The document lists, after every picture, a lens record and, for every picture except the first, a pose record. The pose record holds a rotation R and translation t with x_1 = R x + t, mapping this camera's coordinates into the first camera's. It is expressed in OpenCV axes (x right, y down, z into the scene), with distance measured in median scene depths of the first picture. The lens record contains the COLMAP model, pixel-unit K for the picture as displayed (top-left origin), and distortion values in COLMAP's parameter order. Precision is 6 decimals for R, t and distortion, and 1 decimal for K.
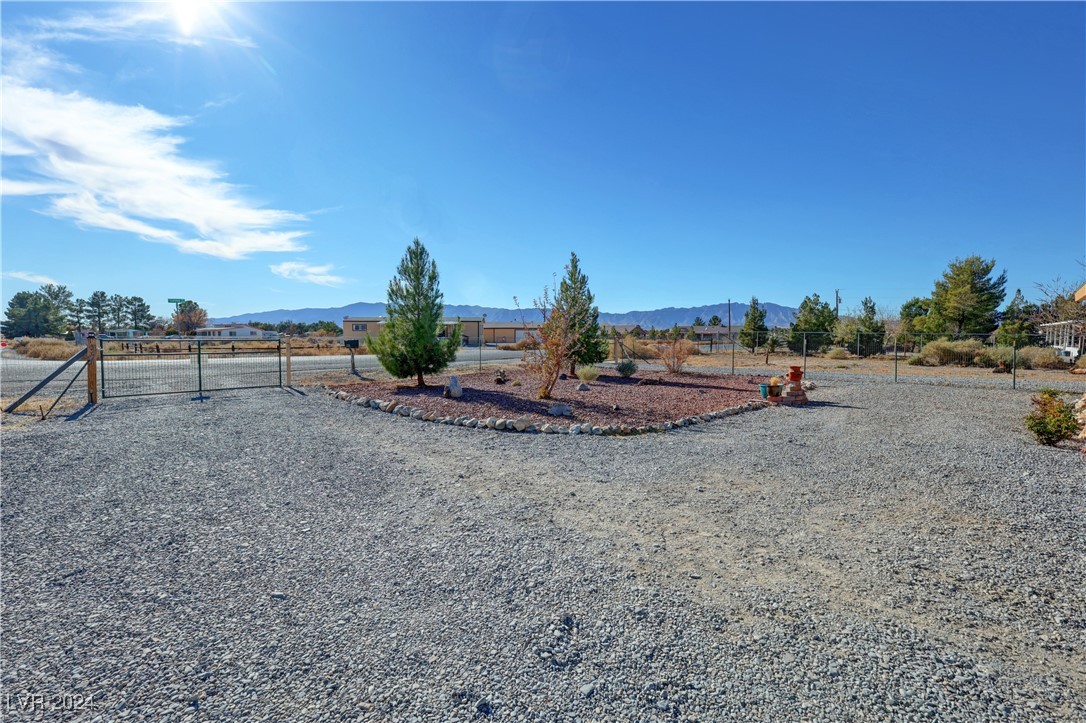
lens RADIAL K [[473.2, 0, 544.7], [0, 473.2, 360.7], [0, 0, 1]] dist [0.000724, 0.000124]
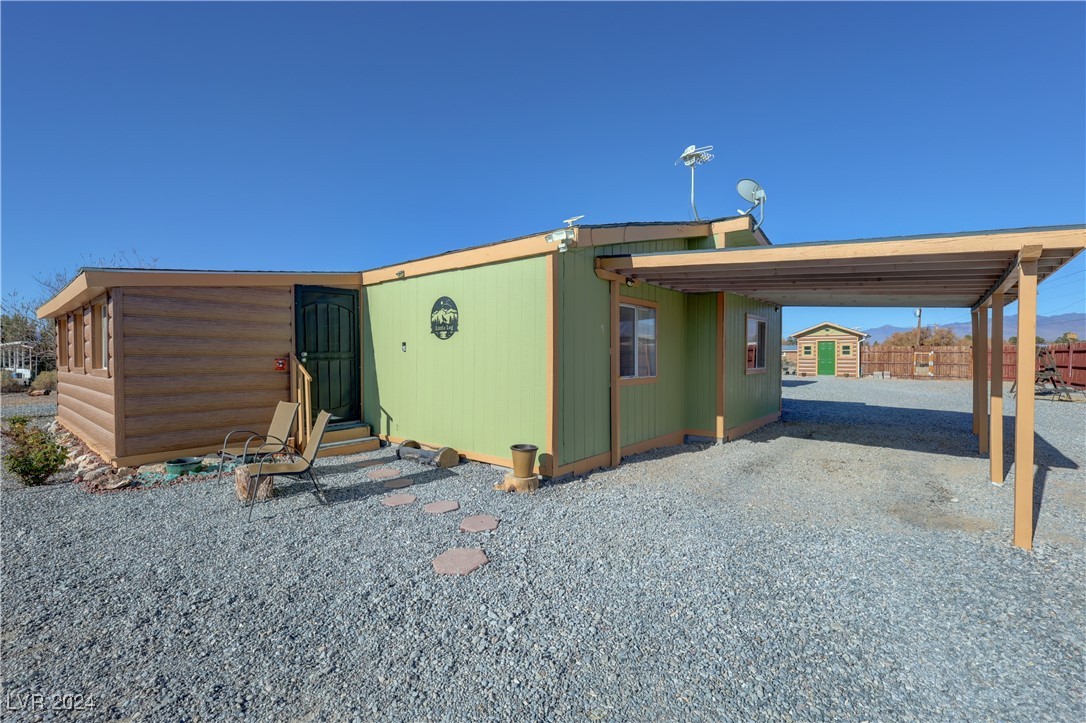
lens RADIAL K [[473.2, 0, 544.1], [0, 473.2, 359.4], [0, 0, 1]] dist [0.000724, 0.000124]
pose [[-0.107527, -0.013103, 0.994116, 0.129546], [0.061505, 0.997910, 0.019806, -0.004549], [-0.992298, 0.063273, -0.106496, 0.175183]]
